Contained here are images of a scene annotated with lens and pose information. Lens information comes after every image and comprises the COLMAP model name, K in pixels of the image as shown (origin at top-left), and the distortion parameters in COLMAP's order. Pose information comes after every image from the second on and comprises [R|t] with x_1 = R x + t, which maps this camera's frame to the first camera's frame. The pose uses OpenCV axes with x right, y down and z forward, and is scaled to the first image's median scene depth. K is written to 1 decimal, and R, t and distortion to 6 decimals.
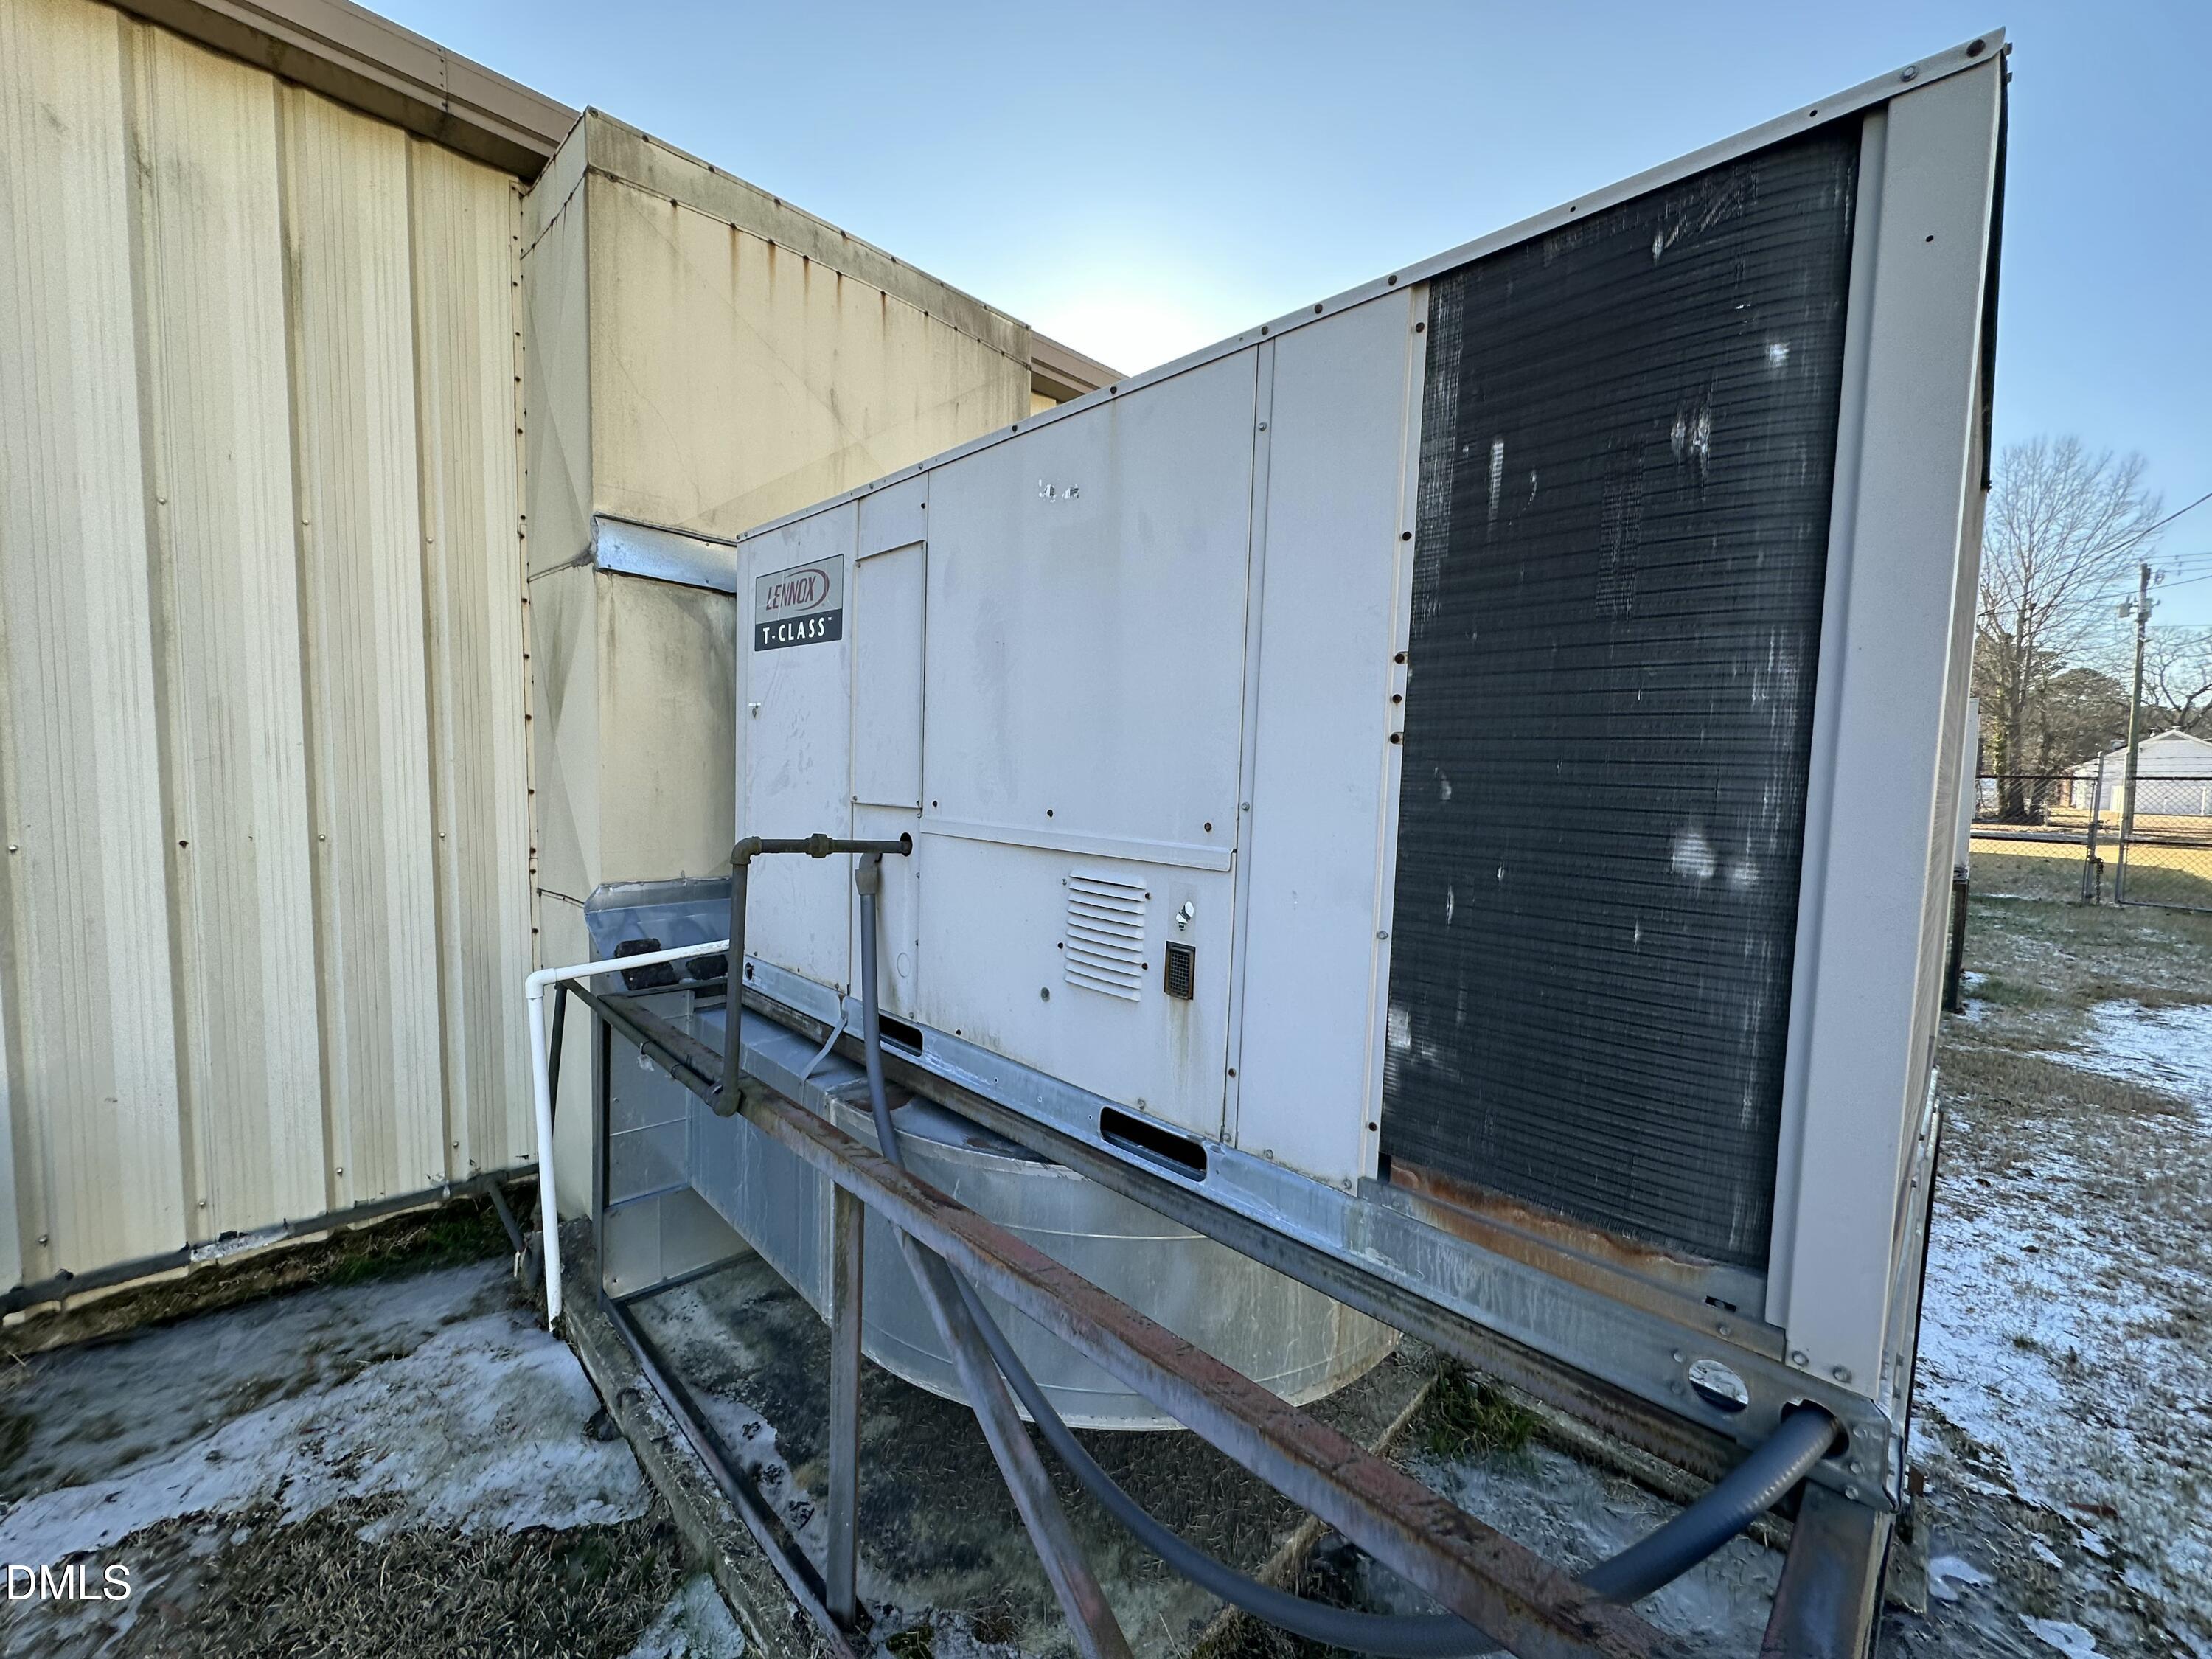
lens RADIAL K [[880.7, 0, 1104.5], [0, 880.7, 826.8], [0, 0, 1]] dist [-0.003403, 0.000584]
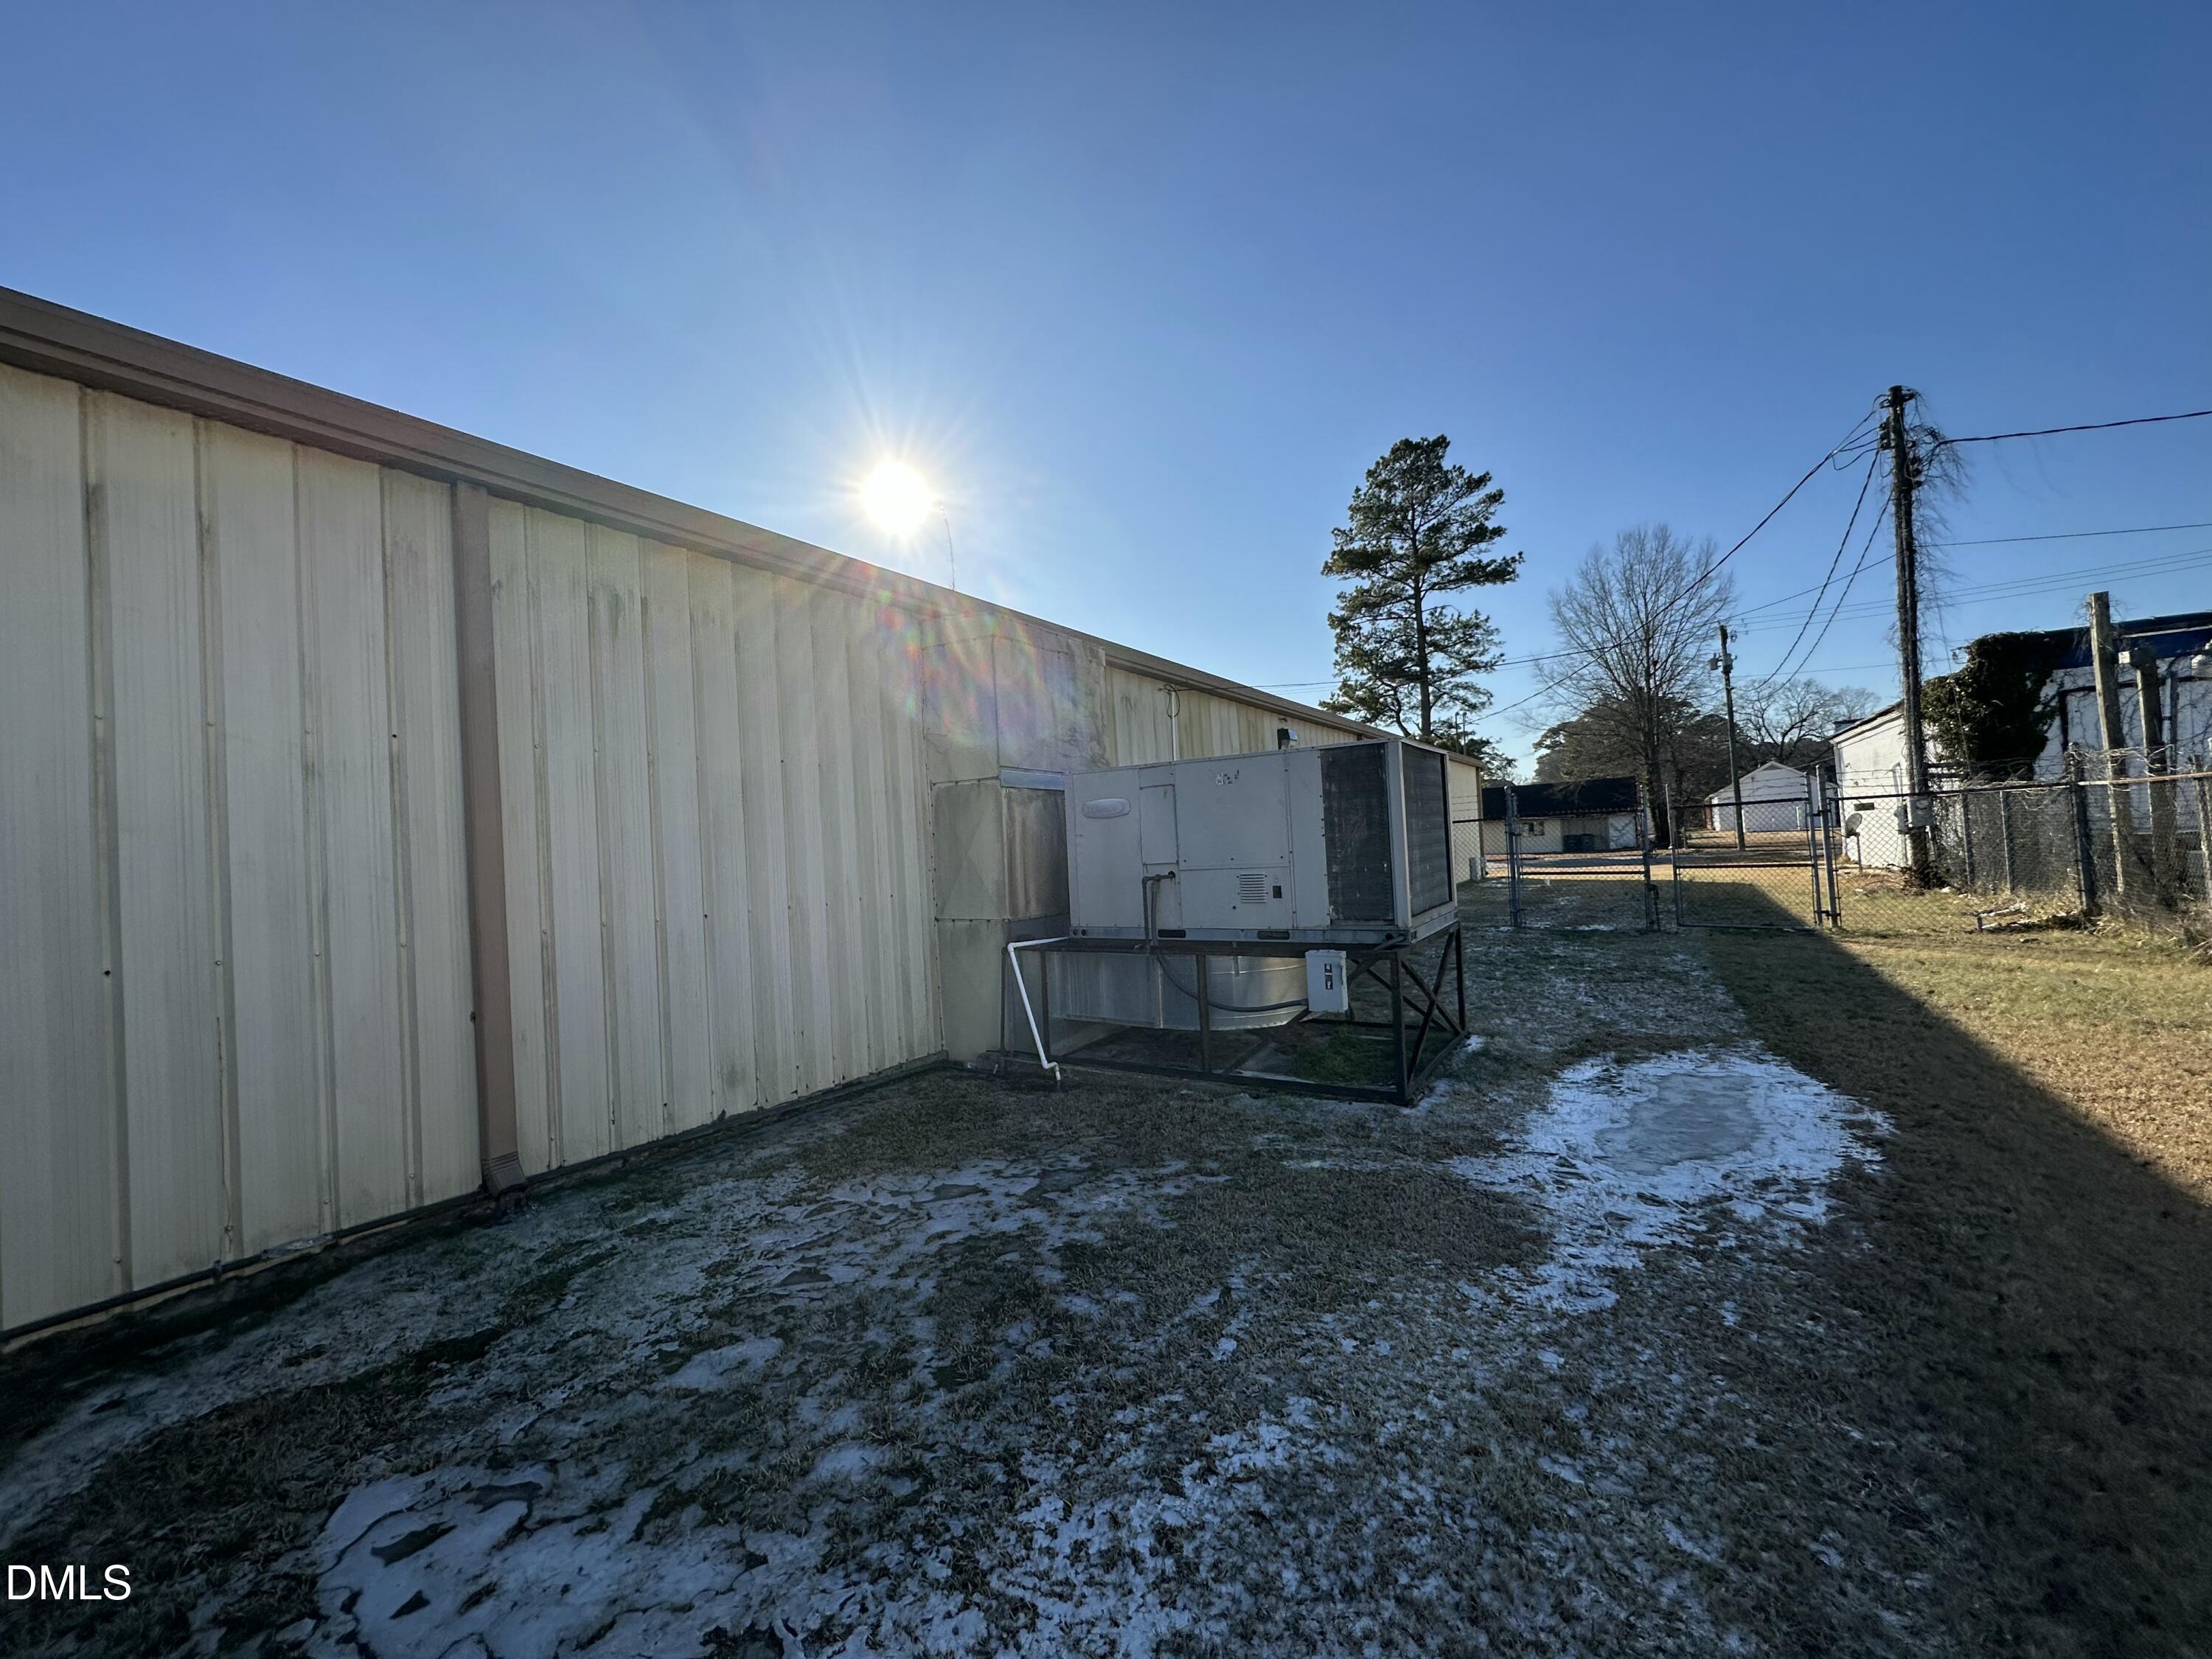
lens RADIAL K [[876.3, 0, 1105.8], [0, 876.3, 824.4], [0, 0, 1]] dist [-0.001741, -0.000056]
pose [[0.974404, -0.061761, 0.216152, 1.240492], [0.080659, 0.993548, -0.079723, -0.027355], [-0.209834, 0.095117, 0.973099, 0.516265]]
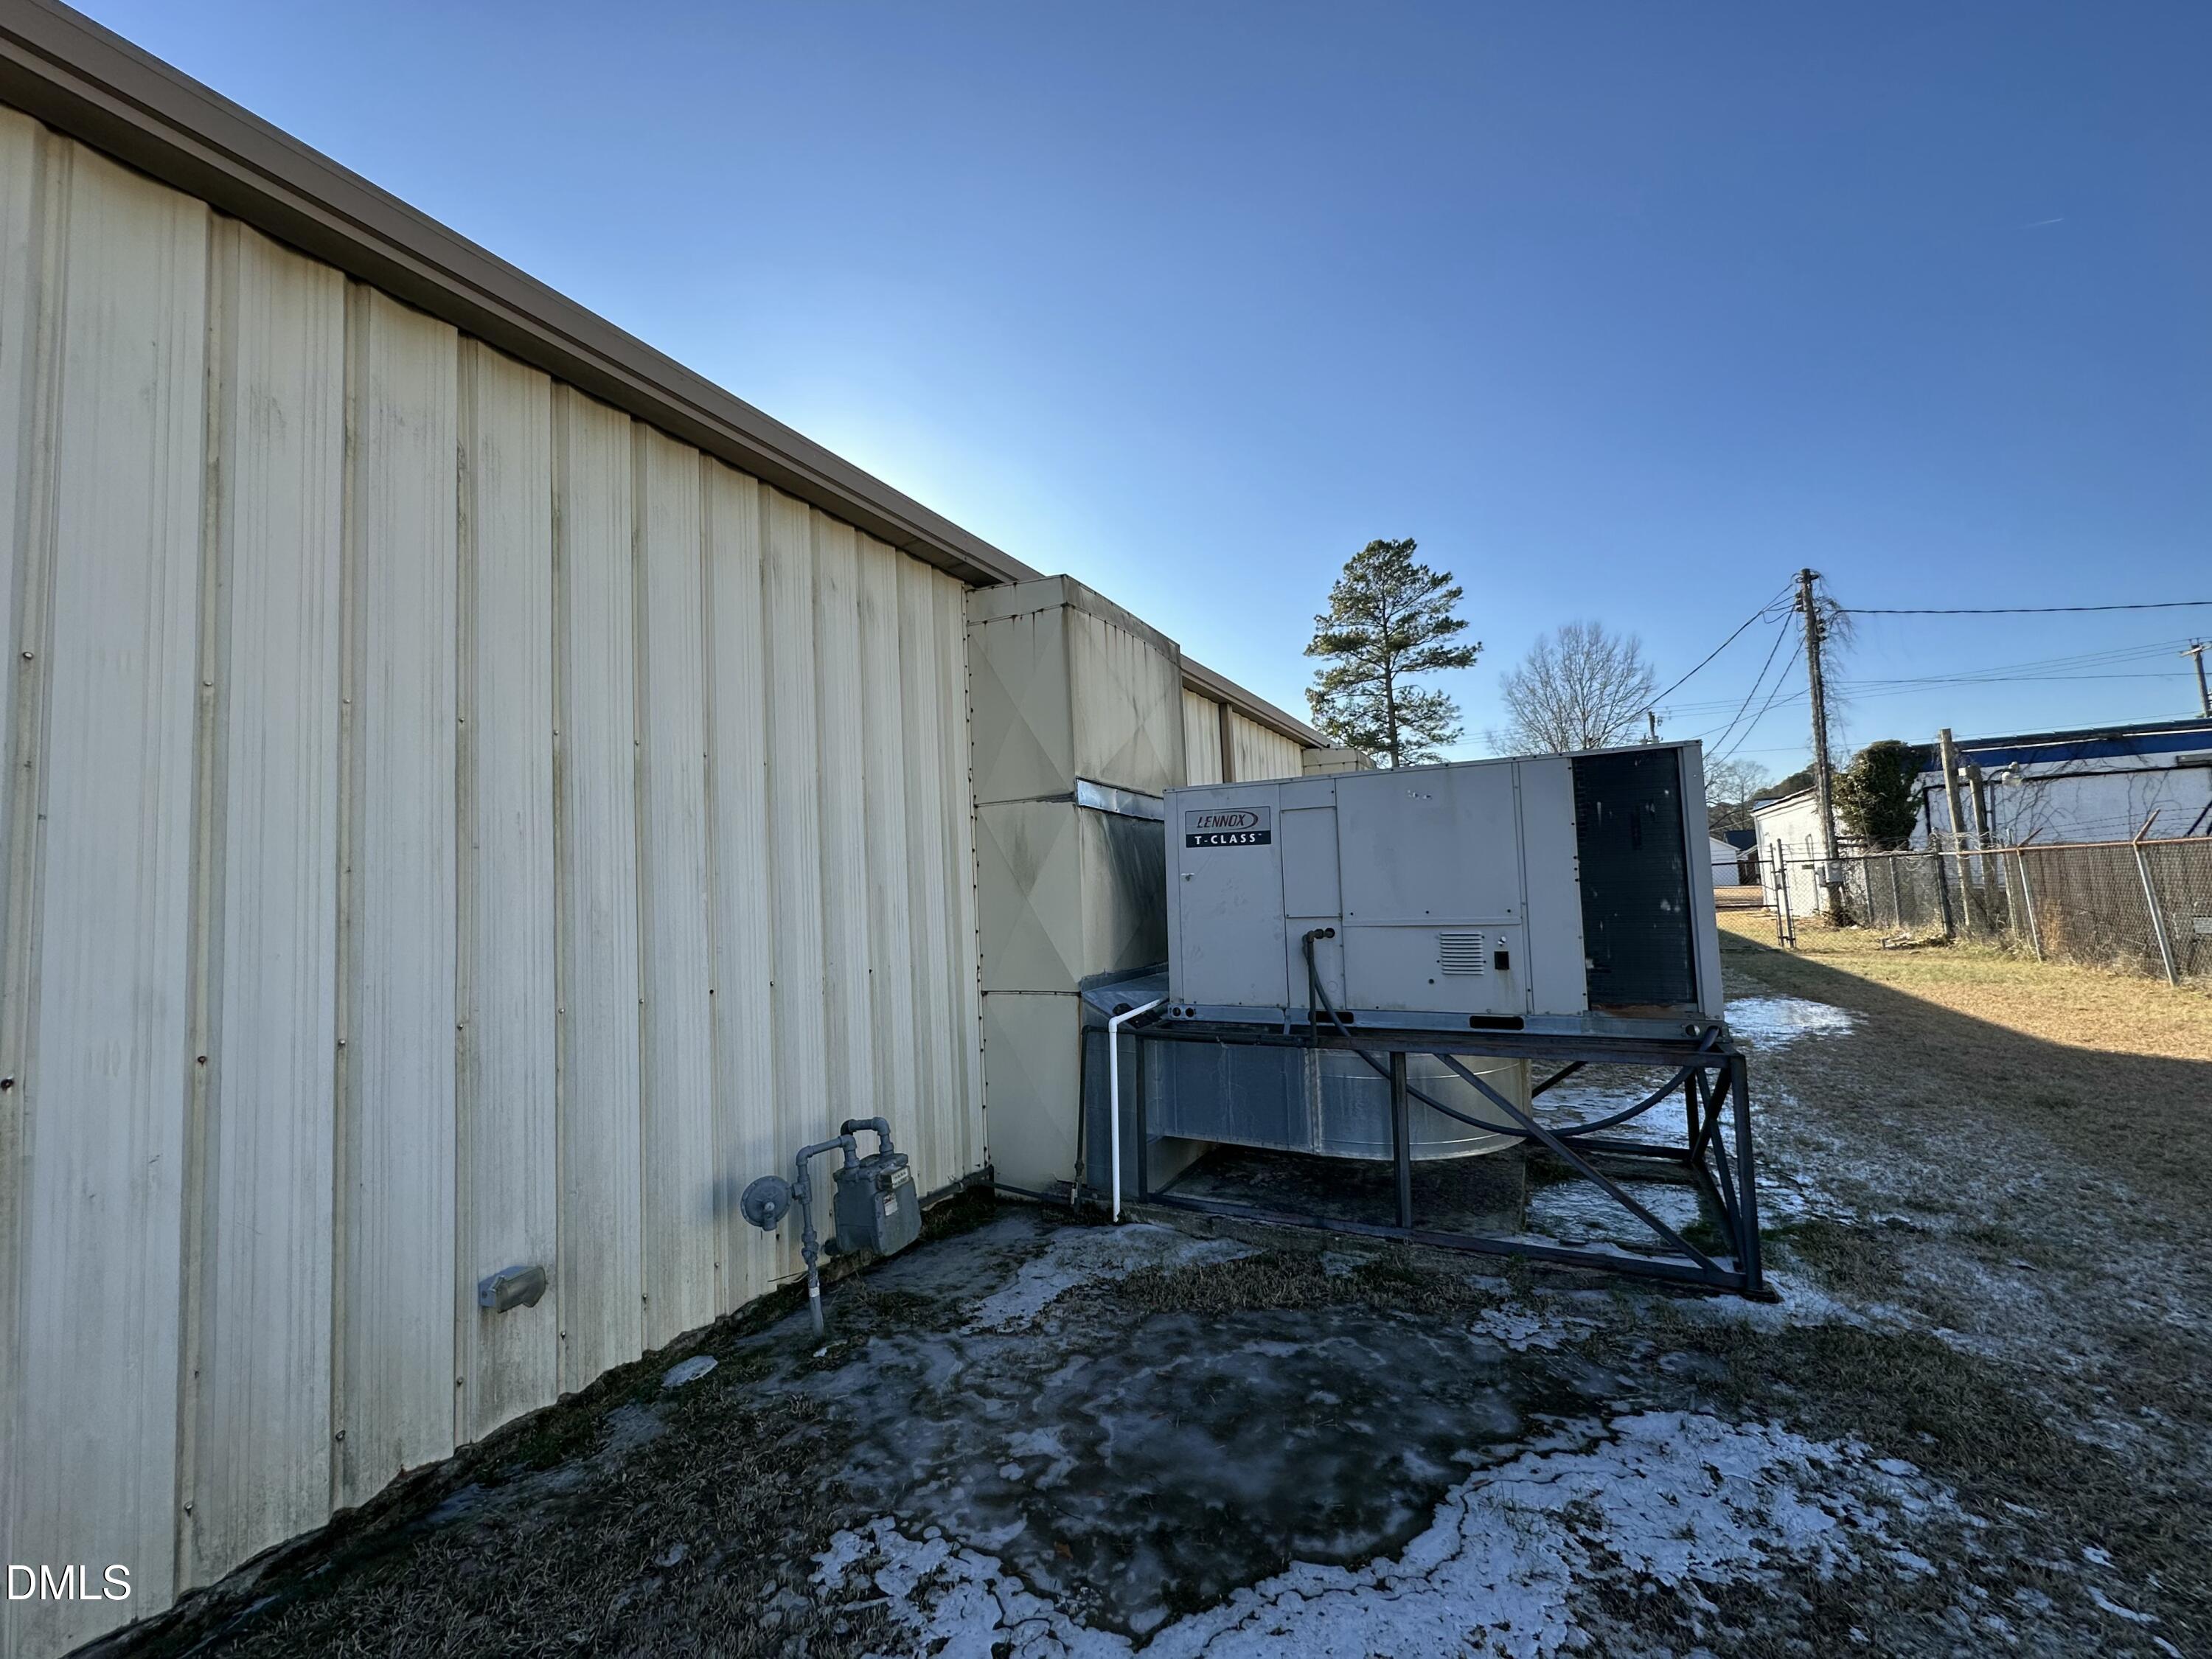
lens RADIAL K [[880.7, 0, 1104.5], [0, 880.7, 826.8], [0, 0, 1]] dist [-0.003403, 0.000584]
pose [[0.954486, -0.035200, 0.296171, -1.111789], [0.077173, 0.988341, -0.131246, 0.001837], [-0.288098, 0.148129, 0.946075, -0.804782]]
